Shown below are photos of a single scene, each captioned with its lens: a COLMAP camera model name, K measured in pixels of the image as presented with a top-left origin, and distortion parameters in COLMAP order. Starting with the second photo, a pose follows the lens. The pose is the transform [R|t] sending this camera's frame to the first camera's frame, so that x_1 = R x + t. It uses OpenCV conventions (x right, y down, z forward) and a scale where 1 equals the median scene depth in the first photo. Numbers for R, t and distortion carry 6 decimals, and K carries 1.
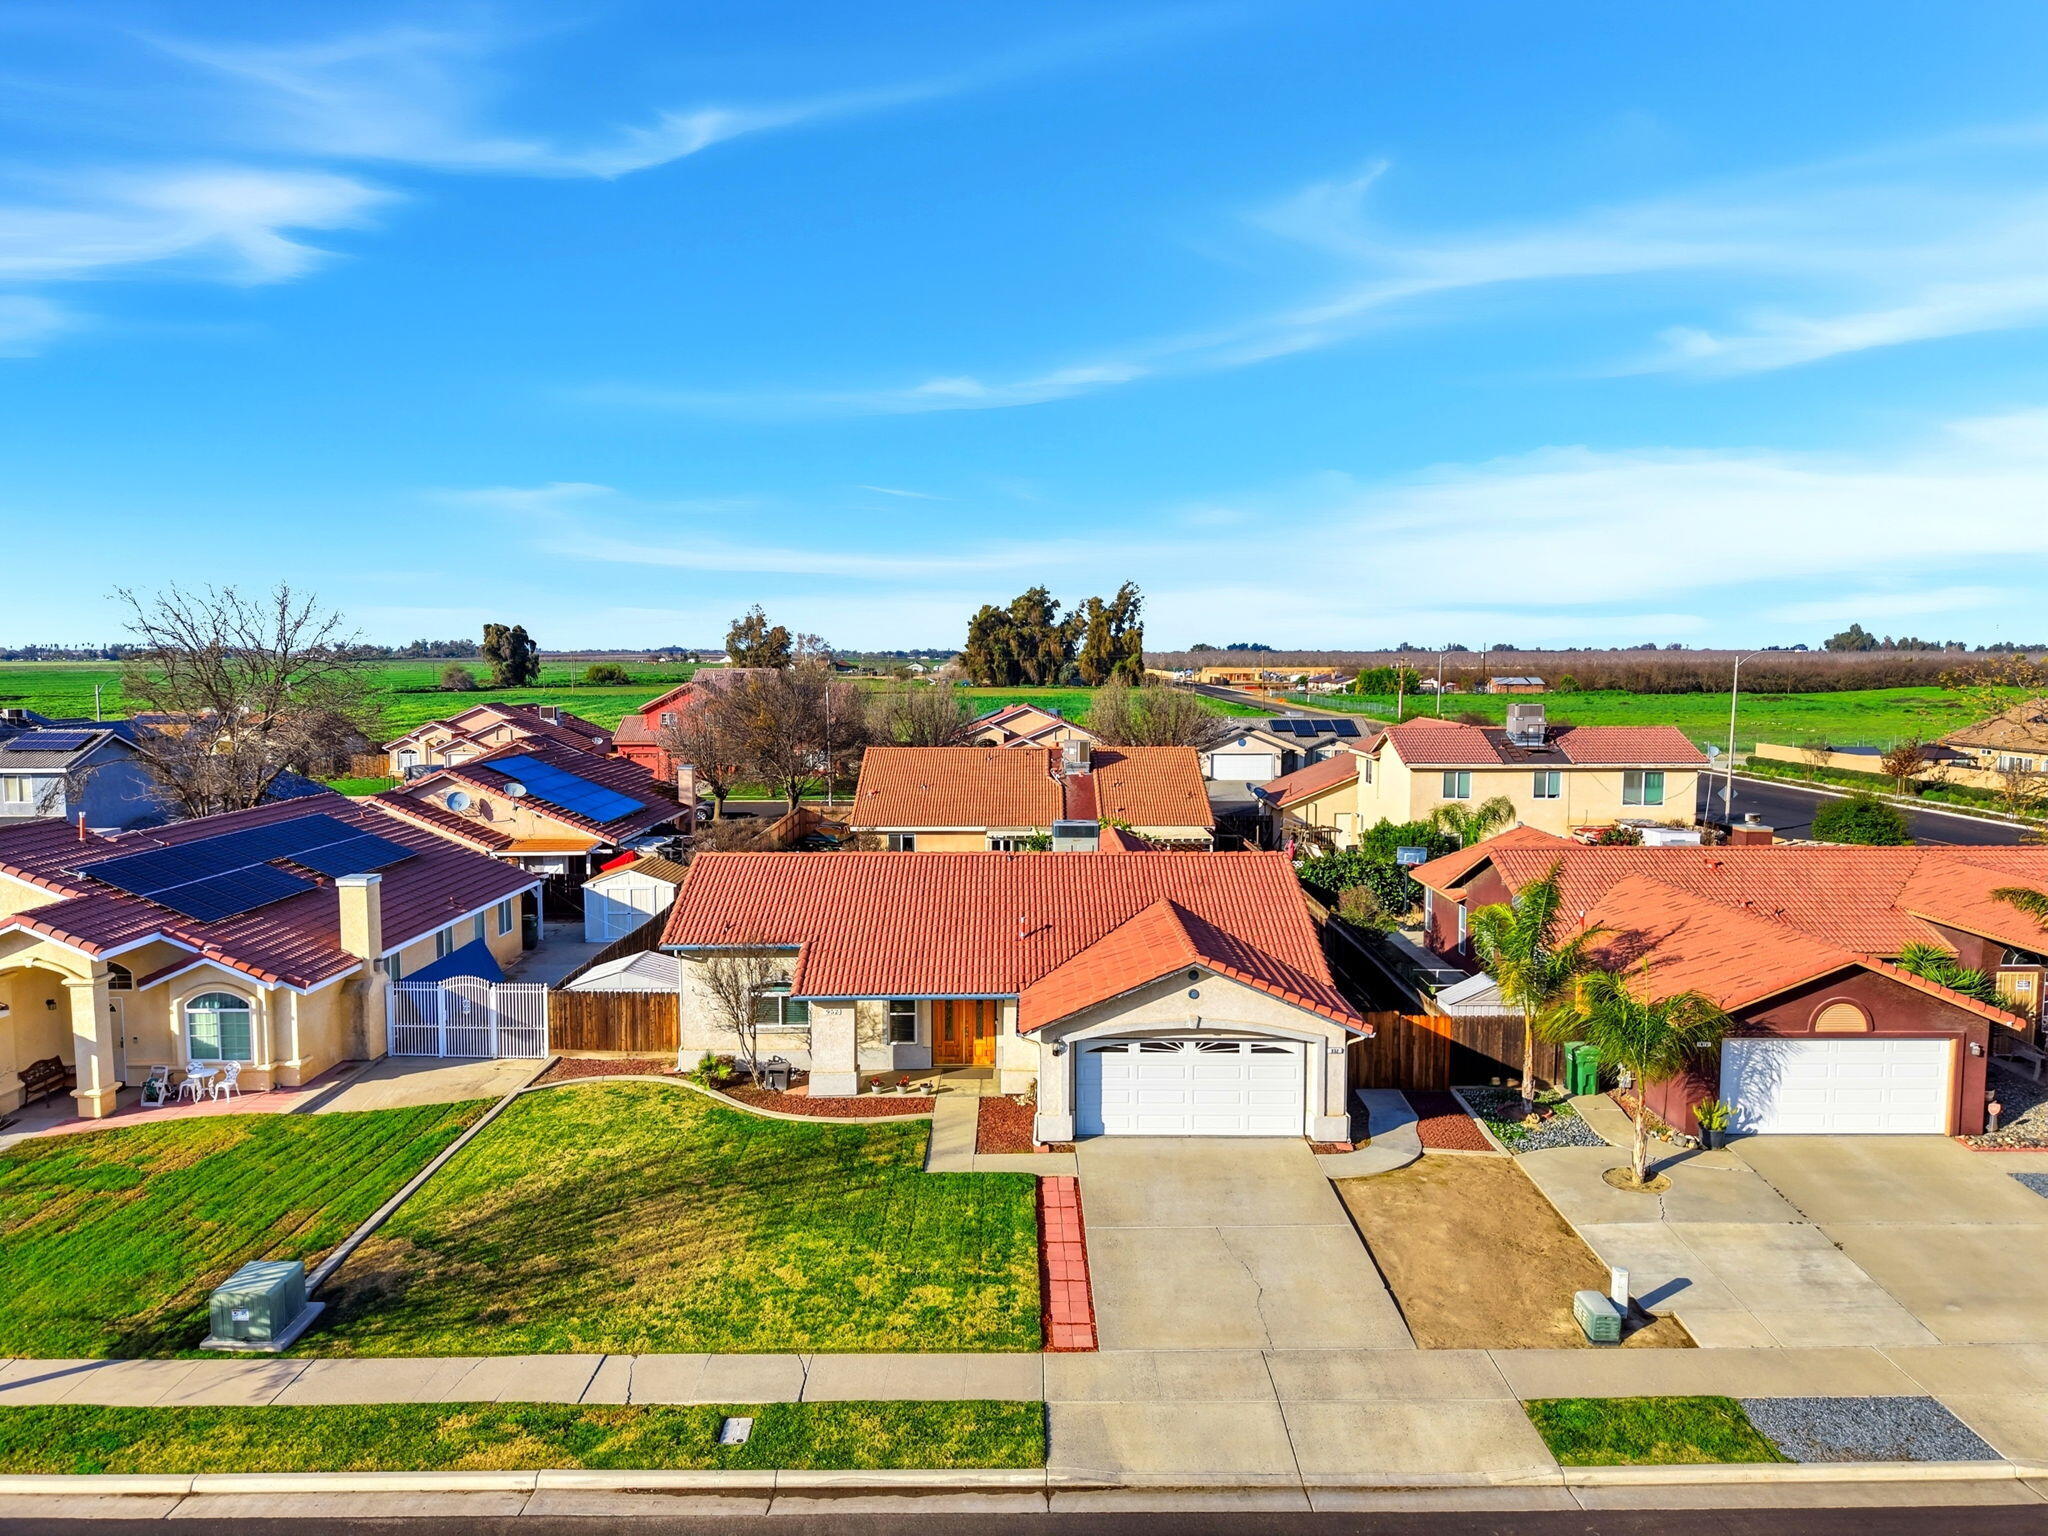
lens RADIAL K [[1360.3, 0, 1026.1], [0, 1360.3, 776.7], [0, 0, 1]] dist [0.039099, -0.042851]
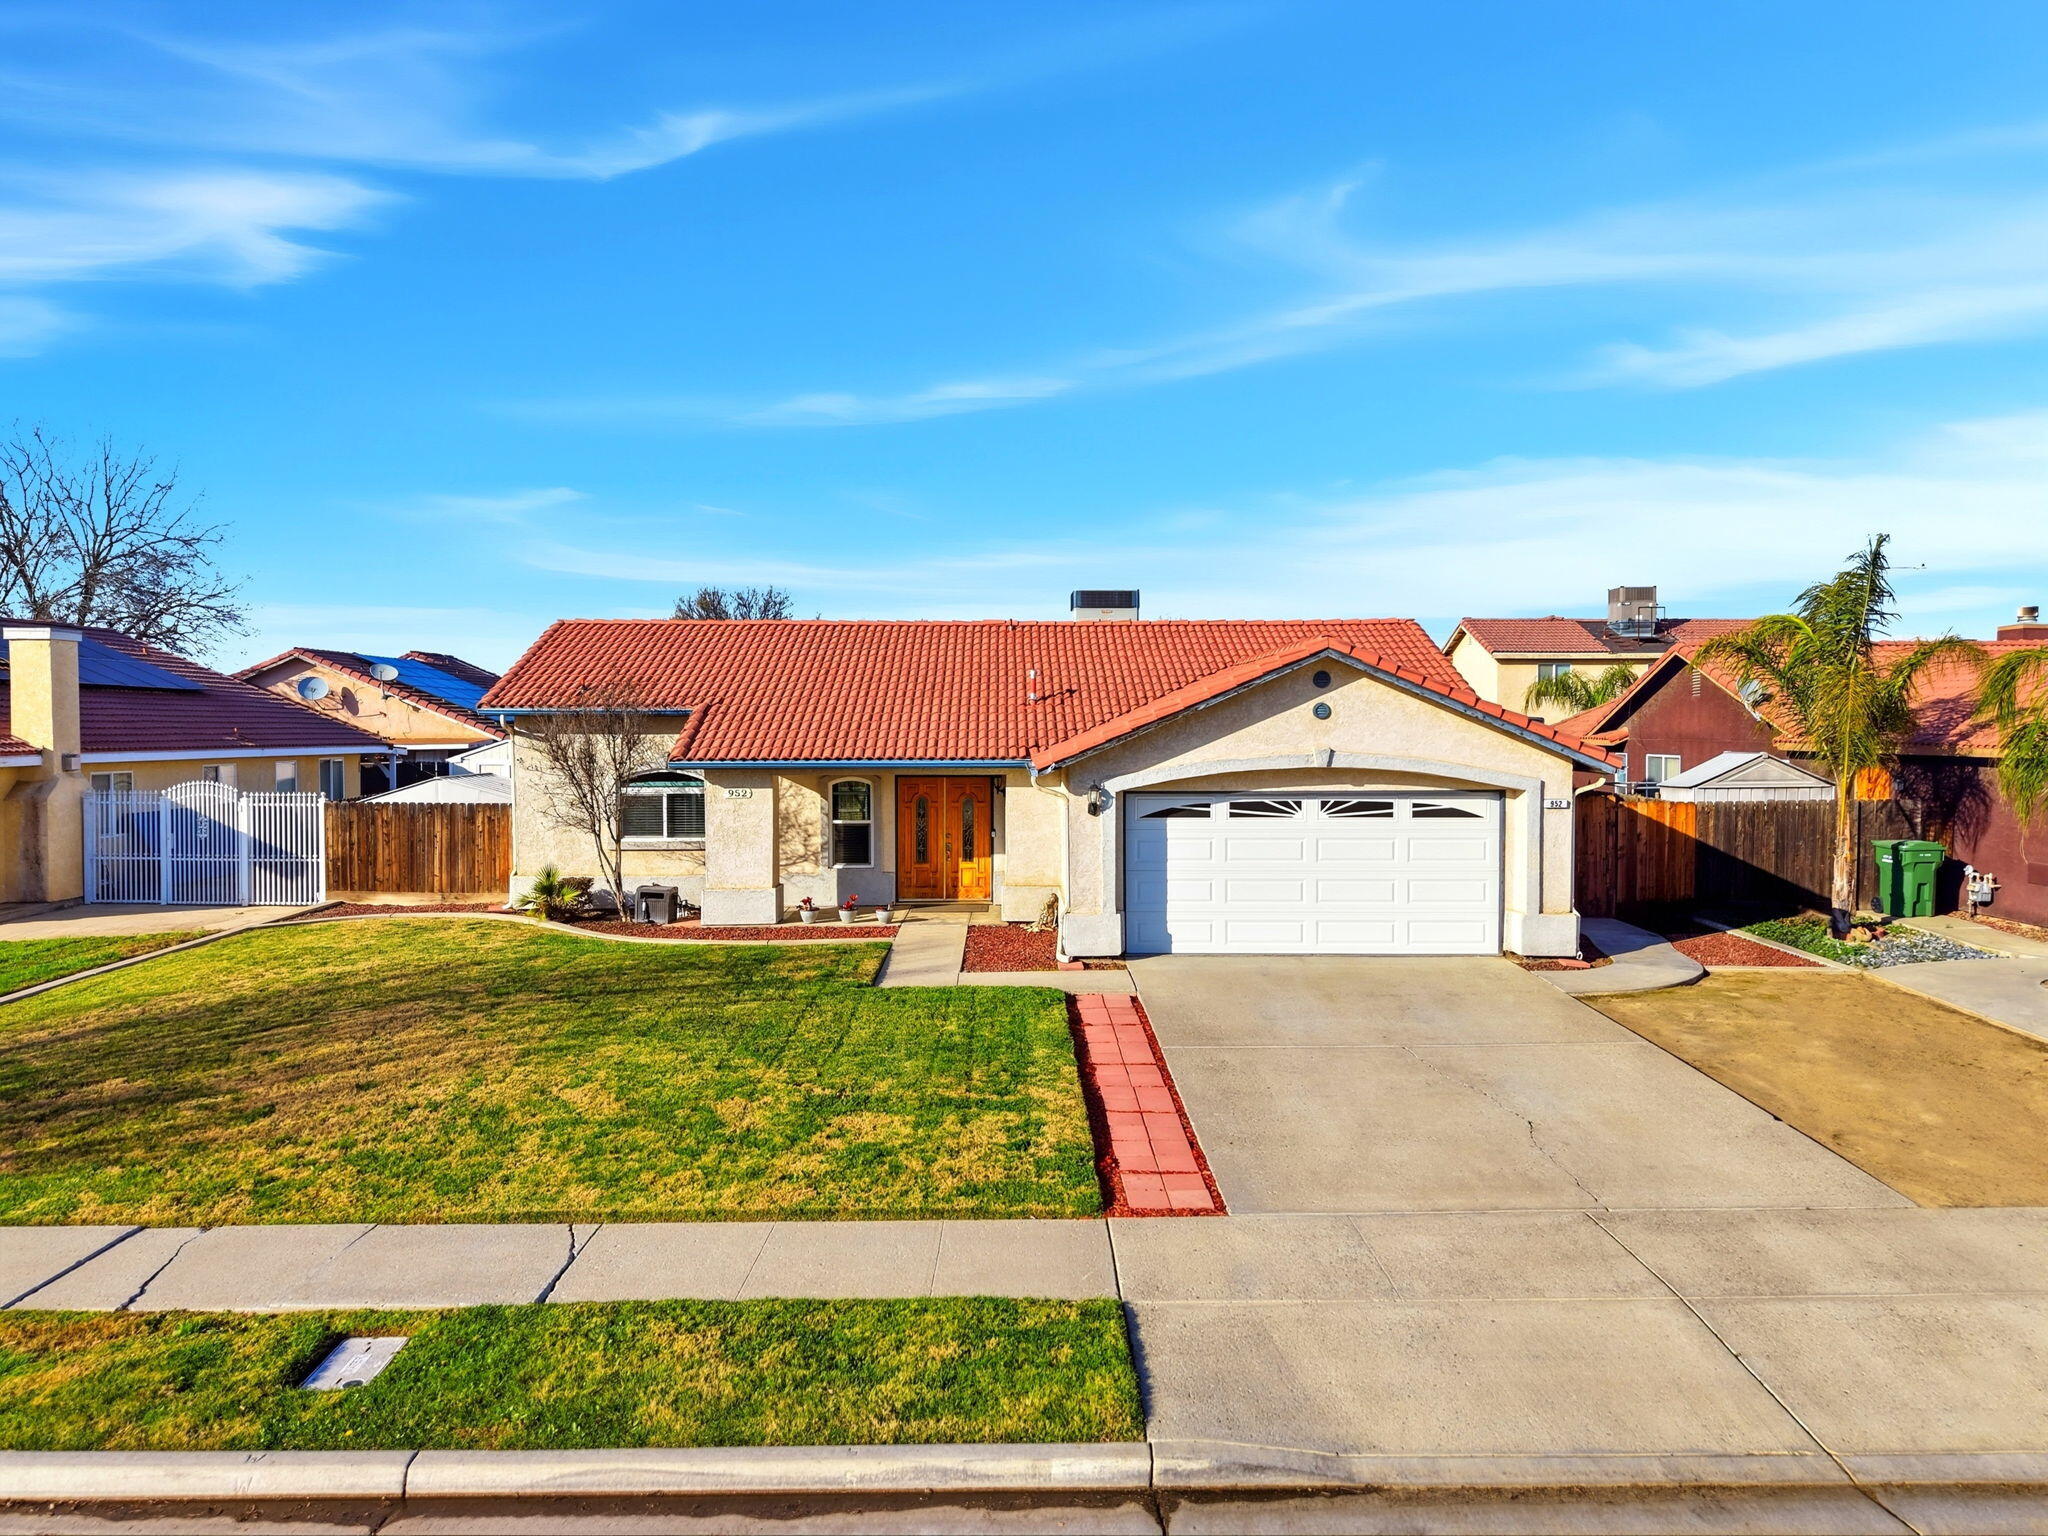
lens RADIAL K [[1360.3, 0, 1025.6], [0, 1360.3, 785.7], [0, 0, 1]] dist [0.039099, -0.042851]
pose [[0.999965, -0.002971, 0.007872, -0.012962], [0.003327, 0.998955, -0.045579, 0.215747], [-0.007729, 0.045604, 0.998930, 0.389660]]
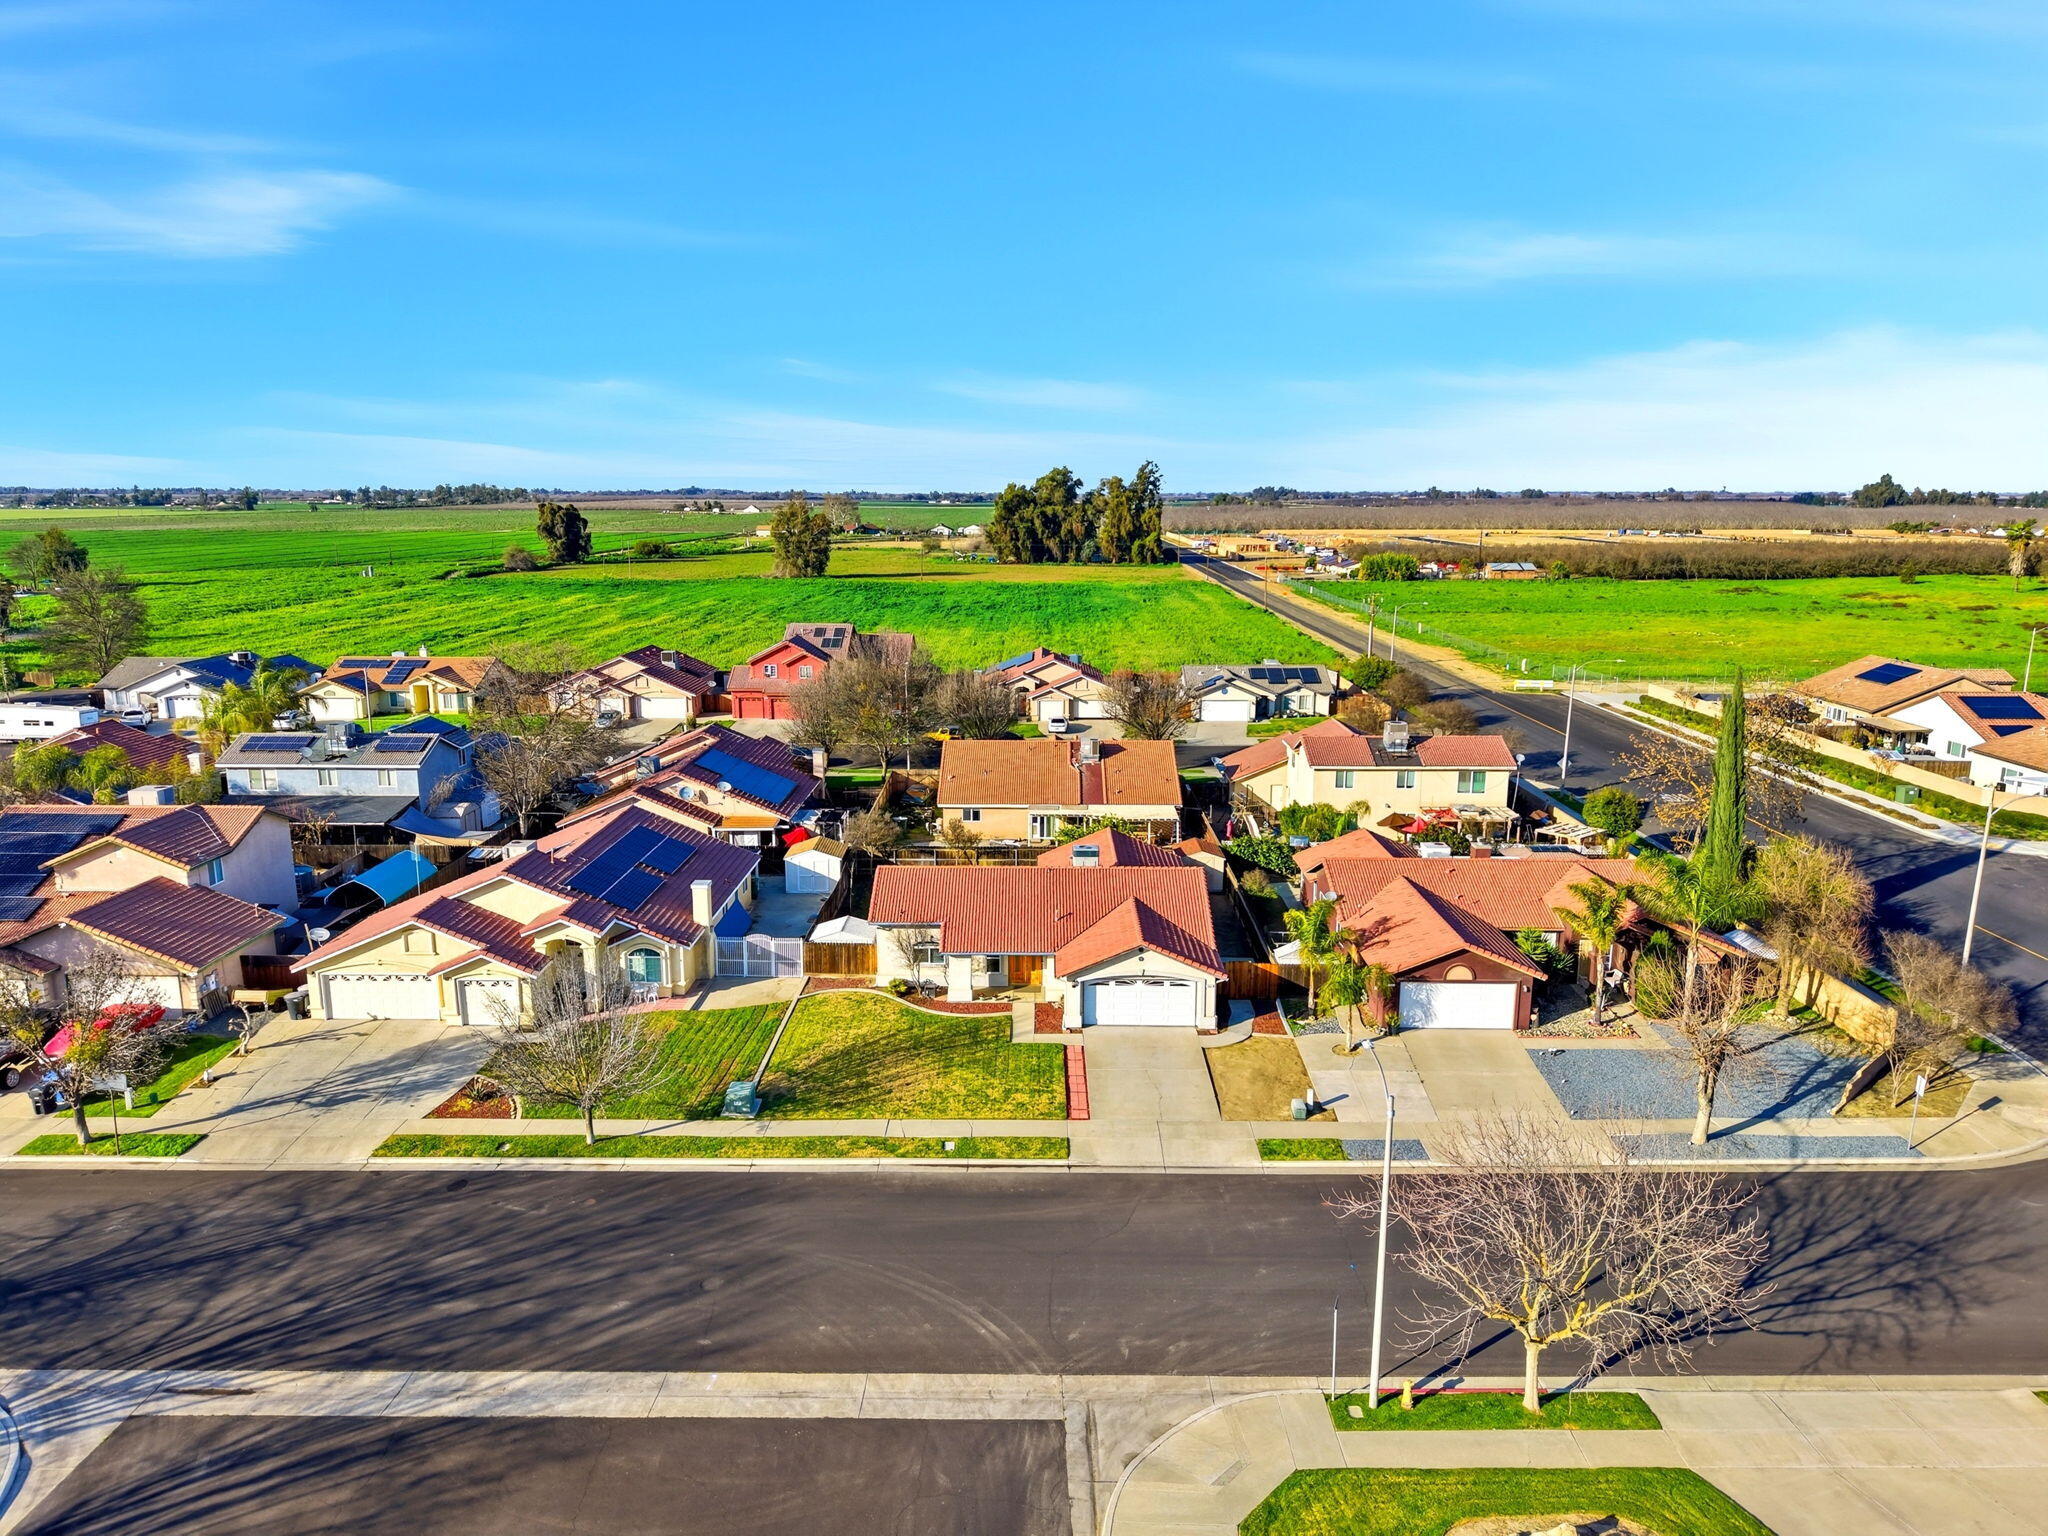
lens RADIAL K [[1360.3, 0, 1026.3], [0, 1360.3, 762.2], [0, 0, 1]] dist [0.039099, -0.042851]
pose [[0.999873, 0.005170, -0.015082, -0.020139], [-0.003566, 0.994518, 0.104509, -0.339880], [0.015540, -0.104442, 0.994410, -0.981939]]
